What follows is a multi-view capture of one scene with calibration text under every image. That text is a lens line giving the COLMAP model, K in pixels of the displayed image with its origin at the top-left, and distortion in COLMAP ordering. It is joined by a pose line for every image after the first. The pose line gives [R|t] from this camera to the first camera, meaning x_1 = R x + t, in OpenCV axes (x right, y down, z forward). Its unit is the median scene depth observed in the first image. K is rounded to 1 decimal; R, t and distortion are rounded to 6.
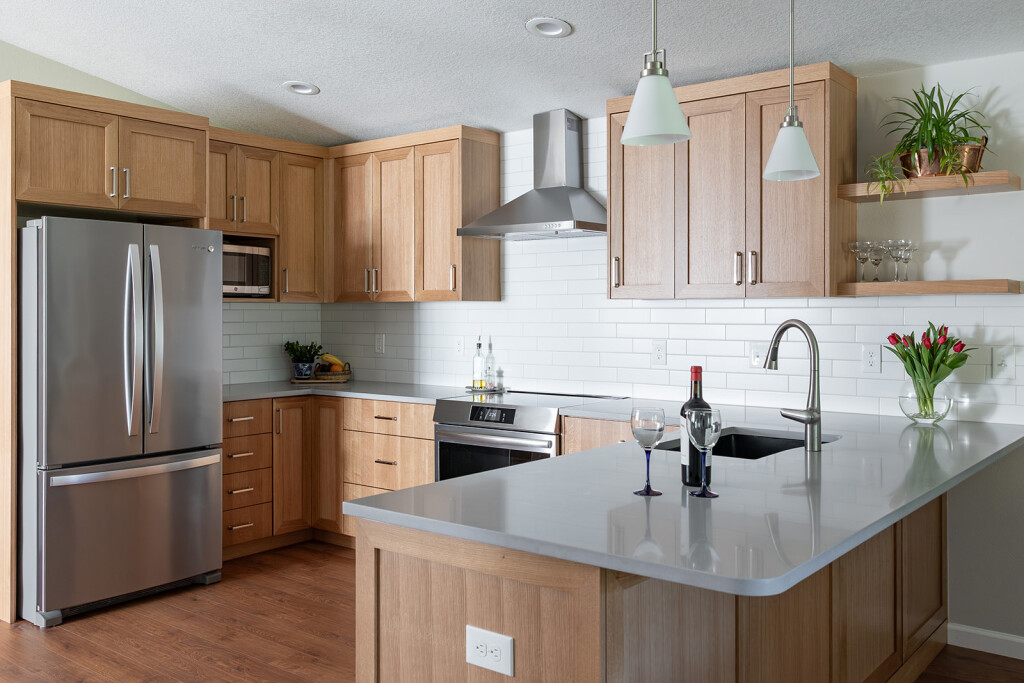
lens RADIAL K [[905.8, 0, 489.6], [0, 905.8, 312.9], [0, 0, 1]] dist [0.010275, 0.022774]
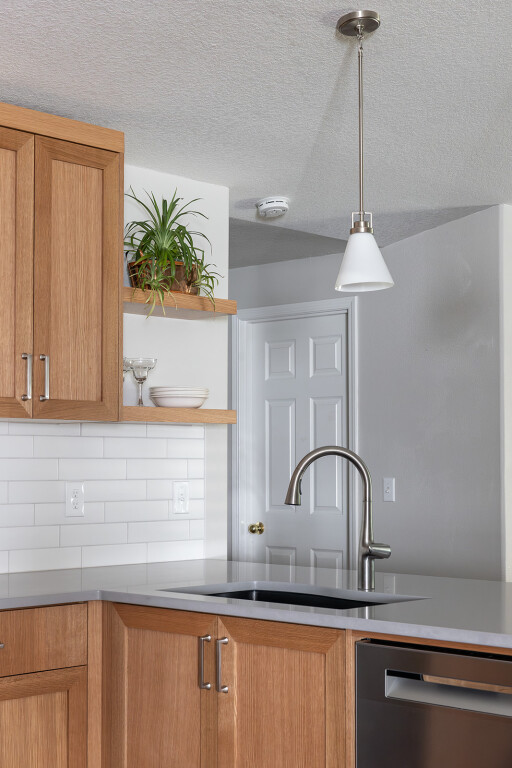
lens RADIAL K [[1252.6, 0, 257.1], [0, 1252.6, 415.3], [0, 0, 1]] dist [0.044052, 0.000000]
pose [[0.107761, 0.040264, 0.993361, -0.736941], [-0.001447, 0.999185, -0.040343, 0.021994], [-0.994176, 0.002910, 0.107732, 0.779269]]
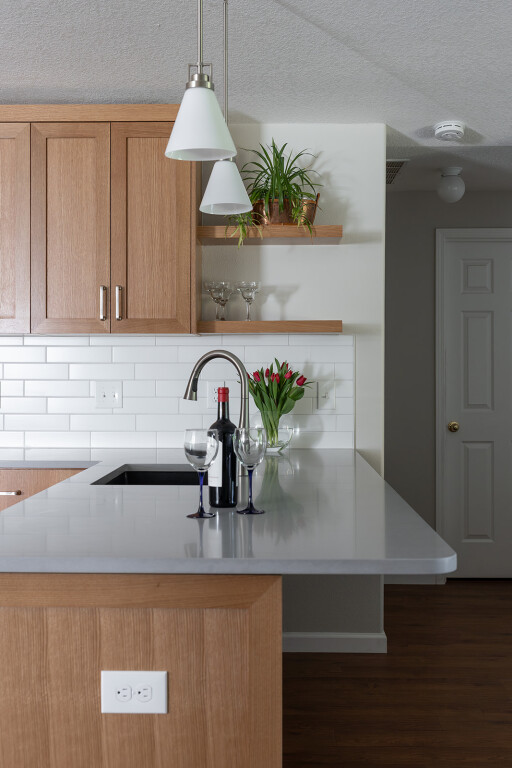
lens RADIAL K [[992.1, 0, 243.0], [0, 992.1, 372.4], [0, 0, 1]] dist [0.020935, 0.000000]
pose [[0.798856, 0.001233, 0.601521, -0.263112], [-0.000538, 0.999999, -0.001335, 0.028171], [-0.601522, 0.000743, 0.798856, 0.074102]]
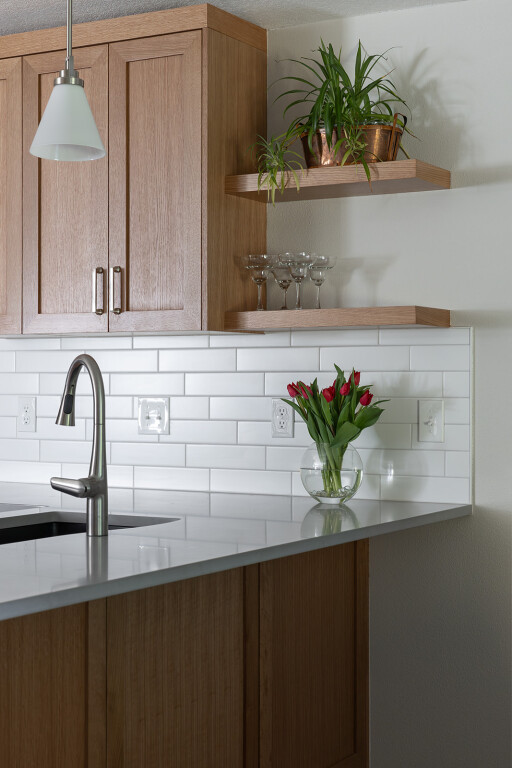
lens RADIAL K [[1342.8, 0, 262.9], [0, 1342.8, 384.3], [0, 0, 1]] dist [-0.002074, 0.000000]
pose [[0.986942, 0.001688, 0.161070, 0.252408], [-0.001845, 0.999998, 0.000827, 0.024589], [-0.161068, -0.001114, 0.986943, -0.058083]]
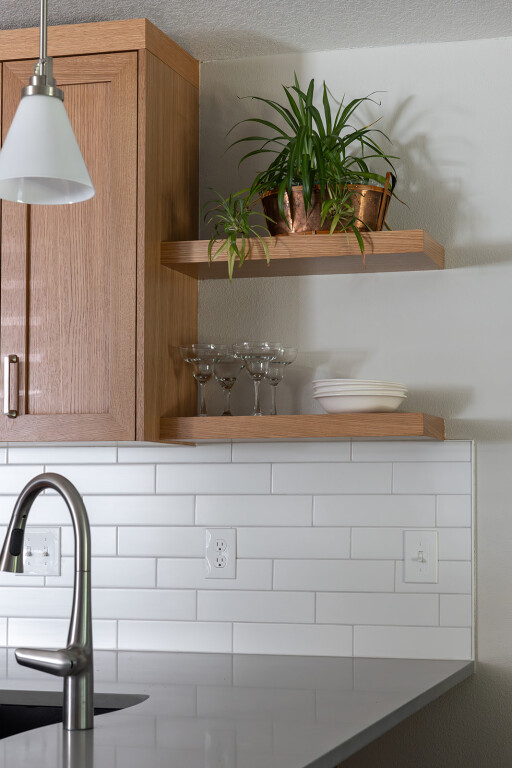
lens RADIAL K [[1471.2, 0, 313.9], [0, 1471.2, 437.8], [0, 0, 1]] dist [0.010276, 0.000000]
pose [[0.916435, 0.018674, 0.399749, 0.115435], [-0.001603, 0.999074, -0.042998, 0.019003], [-0.400181, 0.038764, 0.915616, 0.146383]]
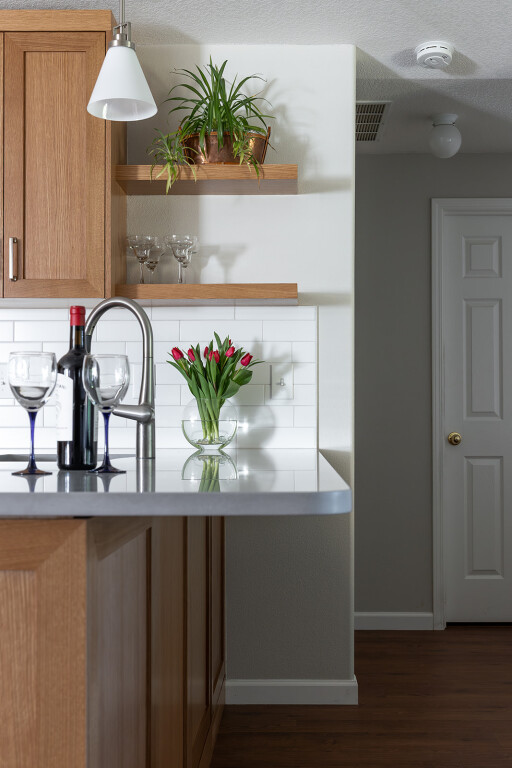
lens RADIAL K [[1114.9, 0, 271.8], [0, 1114.9, 402.8], [0, 0, 1]] dist [0.010720, 0.000000]
pose [[0.789449, 0.012162, 0.613696, -0.125763], [0.000844, 0.999781, -0.020900, 0.099294], [-0.613816, 0.017018, 0.789266, 0.129086]]
